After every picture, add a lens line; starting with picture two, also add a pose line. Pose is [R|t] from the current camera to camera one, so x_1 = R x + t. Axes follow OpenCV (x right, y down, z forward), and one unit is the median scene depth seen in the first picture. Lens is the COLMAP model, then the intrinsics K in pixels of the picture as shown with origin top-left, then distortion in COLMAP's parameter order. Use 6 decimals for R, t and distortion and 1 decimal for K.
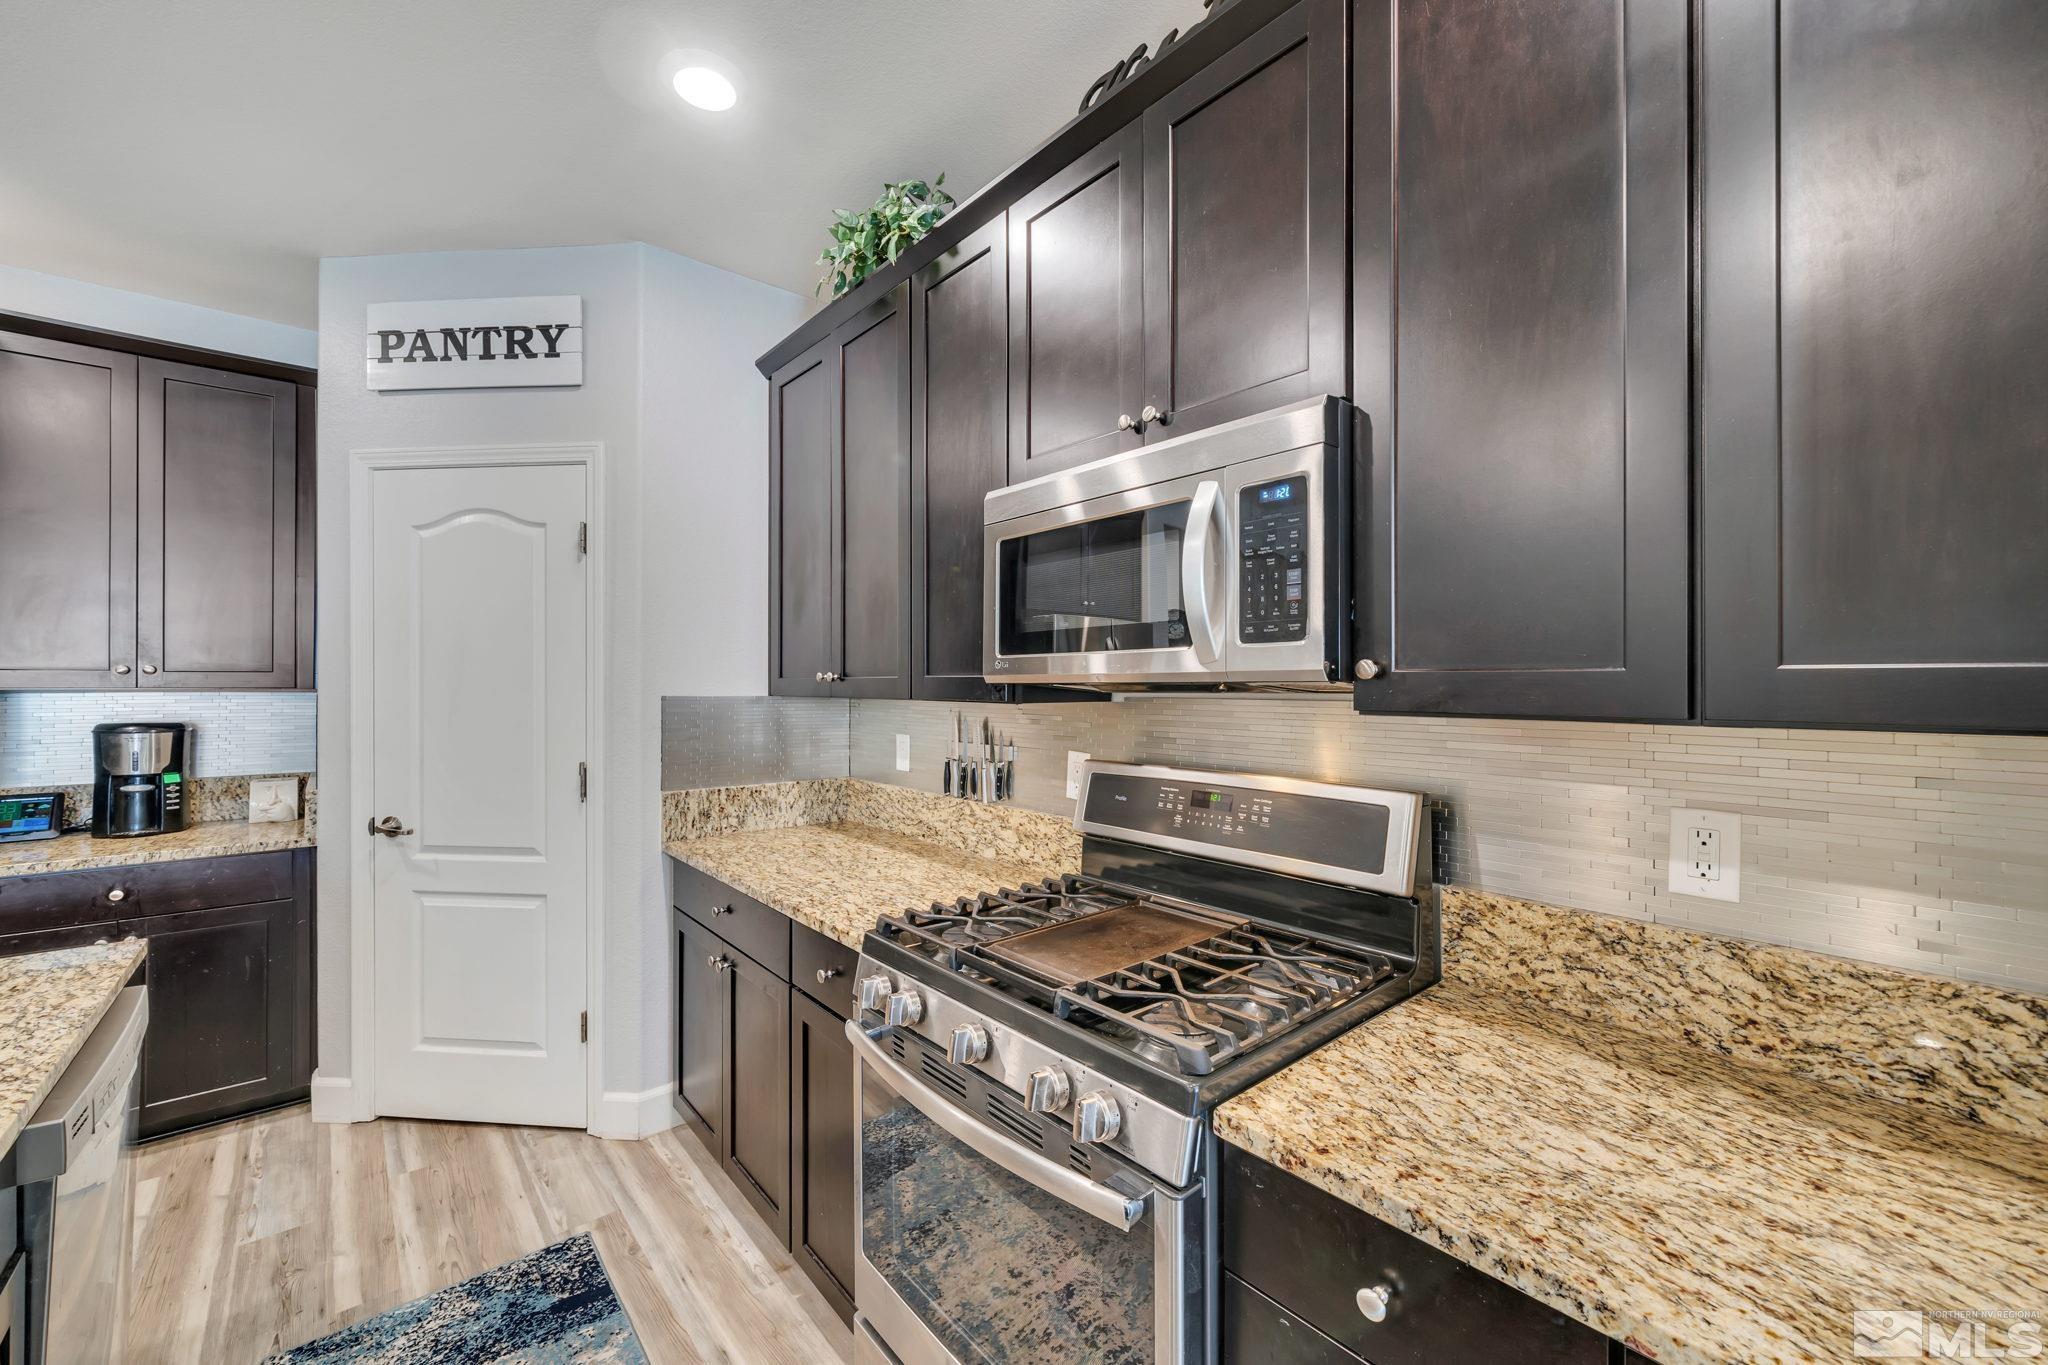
lens RADIAL K [[801.4, 0, 1024.0], [0, 801.4, 682.5], [0, 0, 1]] dist [-0.004260, -0.000307]
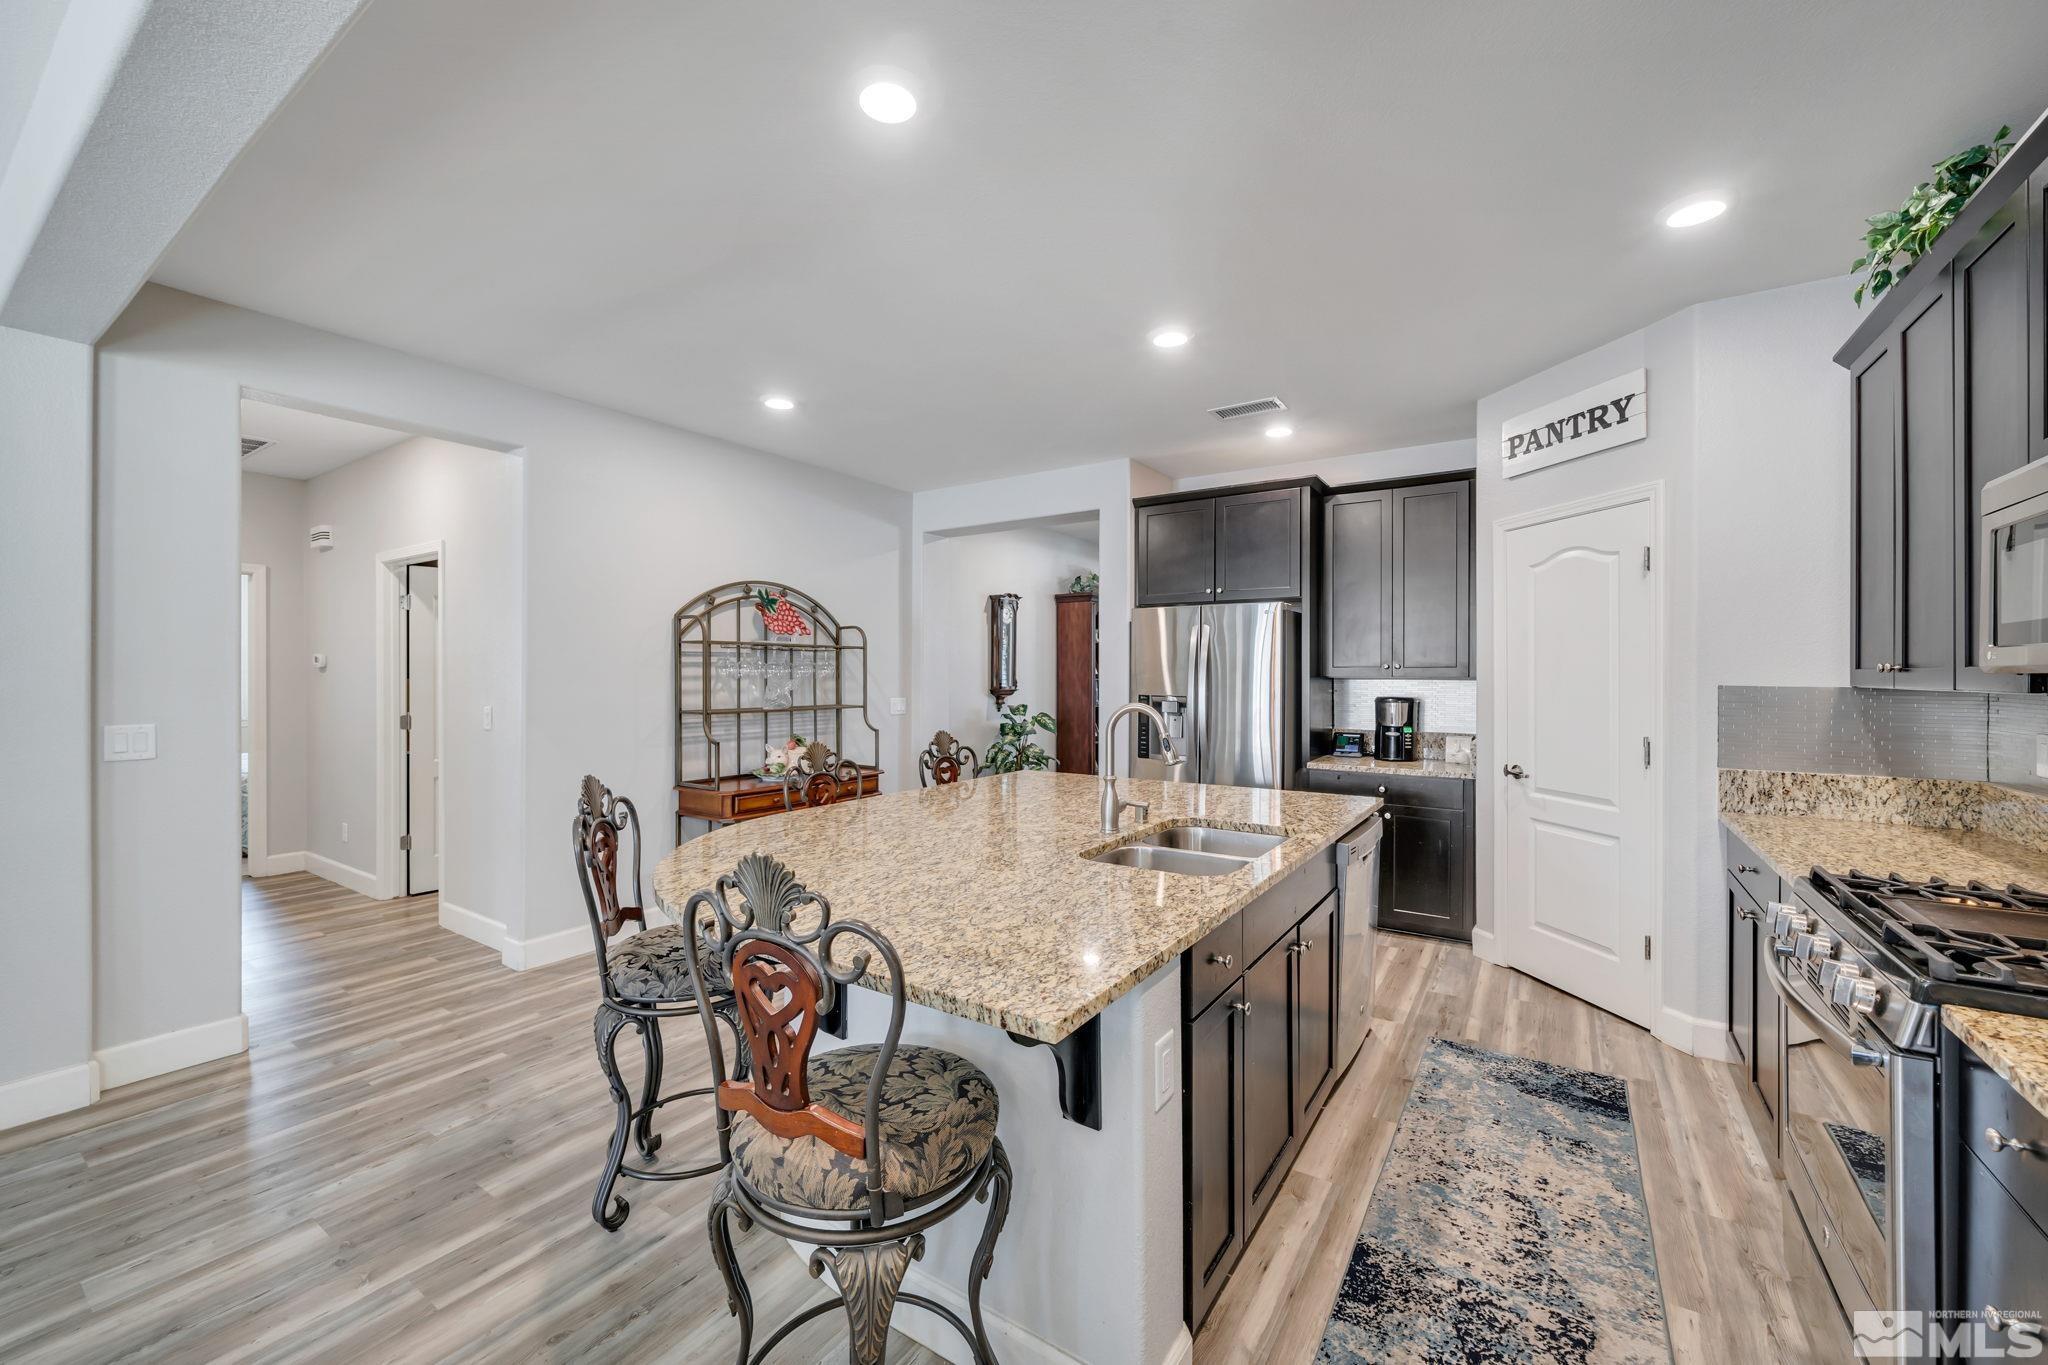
lens RADIAL K [[807.6, 0, 1012.5], [0, 807.6, 676.2], [0, 0, 1]] dist [-0.001060, -0.000242]
pose [[0.262373, 0.002038, -0.964964, 0.424112], [0.000976, 0.999997, 0.002377, -0.000122], [0.964966, -0.001565, 0.262370, -0.305069]]
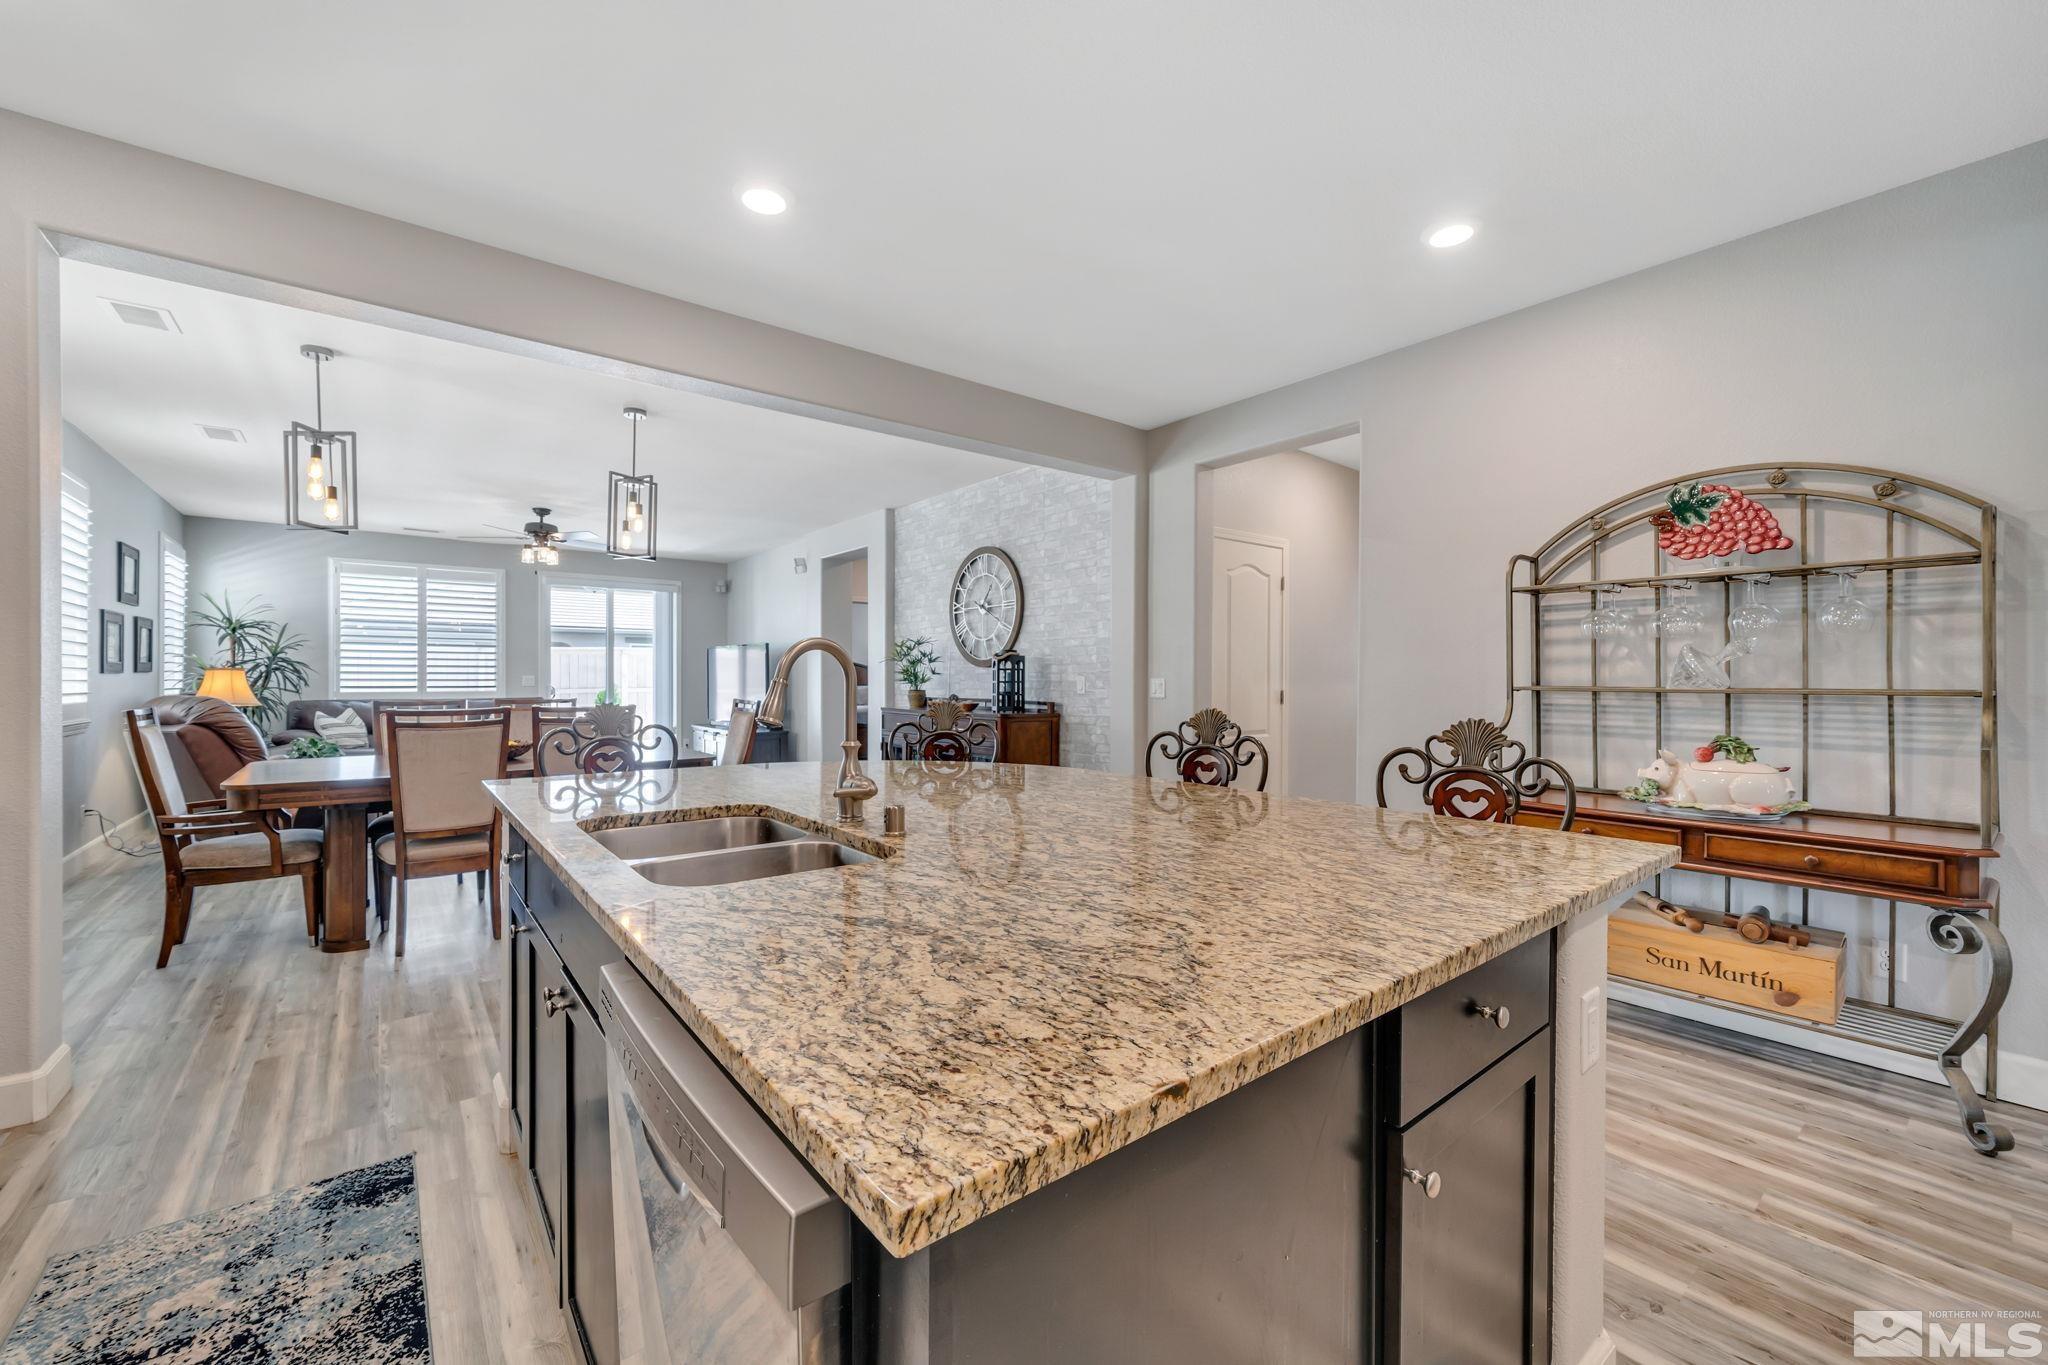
lens RADIAL K [[801.4, 0, 1024.0], [0, 801.4, 682.5], [0, 0, 1]] dist [-0.004260, -0.000307]
pose [[-0.999464, -0.004066, 0.032474, -0.742685], [-0.003903, 0.999980, 0.005055, 0.073206], [-0.032494, 0.004925, -0.999460, 0.832237]]
